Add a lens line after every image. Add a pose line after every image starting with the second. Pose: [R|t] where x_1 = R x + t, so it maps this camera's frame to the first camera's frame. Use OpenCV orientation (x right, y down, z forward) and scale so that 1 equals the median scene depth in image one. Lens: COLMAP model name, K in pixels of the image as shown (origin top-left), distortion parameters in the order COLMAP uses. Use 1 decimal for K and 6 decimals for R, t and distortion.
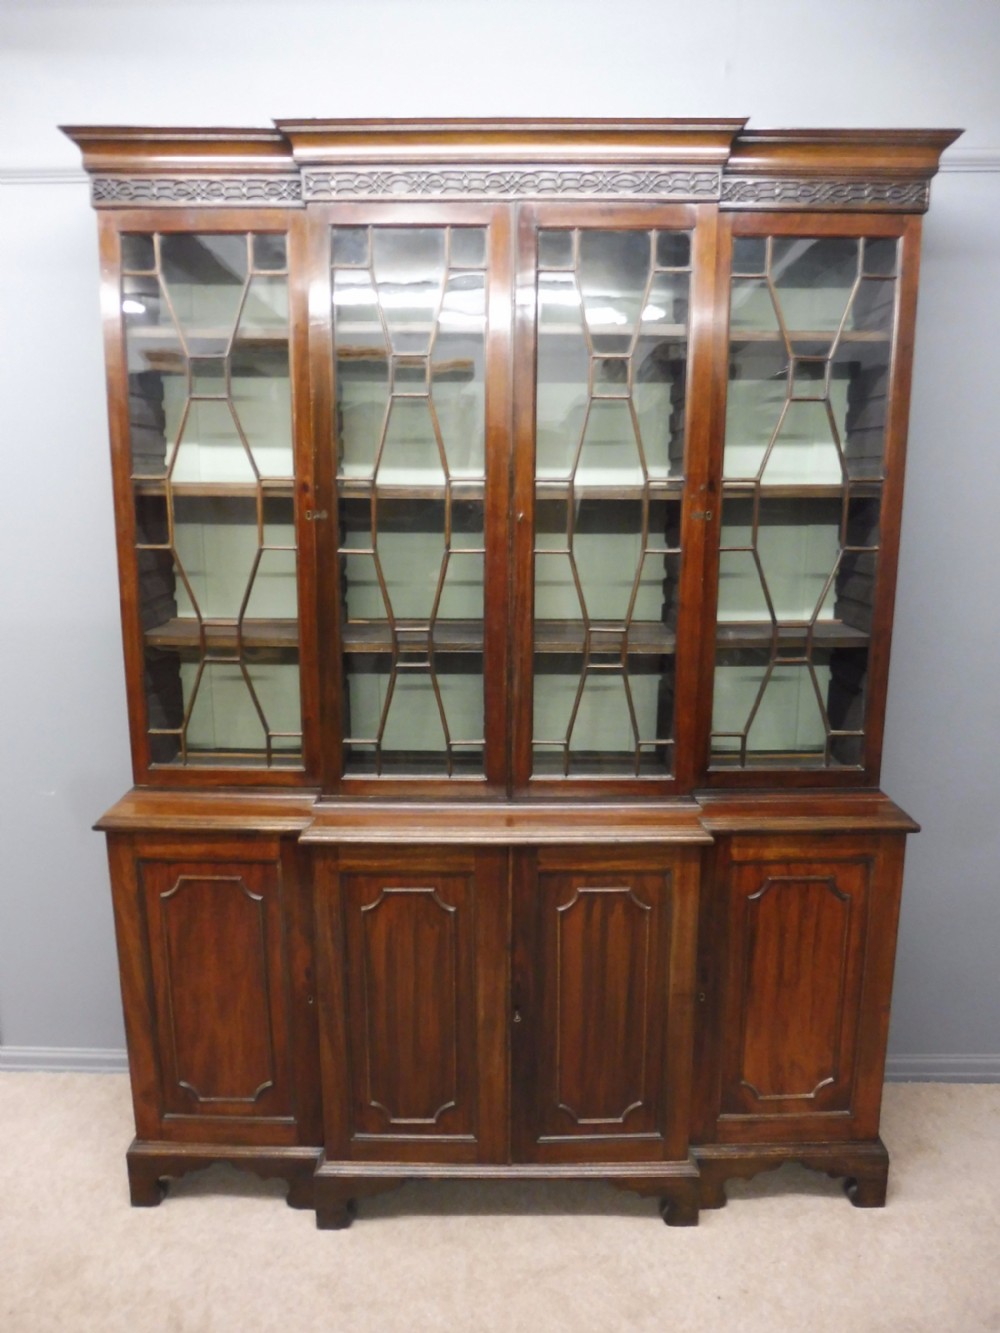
lens RADIAL K [[997.0, 0, 486.3], [0, 997.0, 665.9], [0, 0, 1]] dist [-0.042581, 0.006258]
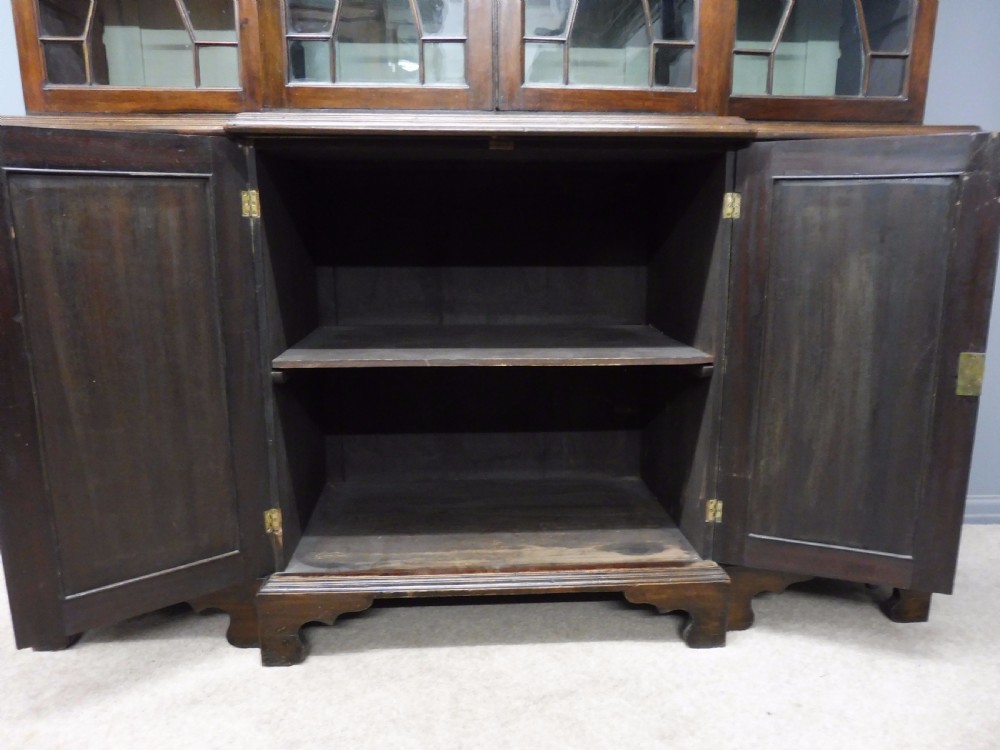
lens RADIAL K [[747.9, 0, 497.2], [0, 747.9, 382.2], [0, 0, 1]] dist [-0.042581, 0.006258]
pose [[0.997852, -0.012269, 0.064355, -0.017757], [0.011971, 0.999916, 0.005022, 0.355762], [-0.064411, -0.004240, 0.997914, 0.401259]]
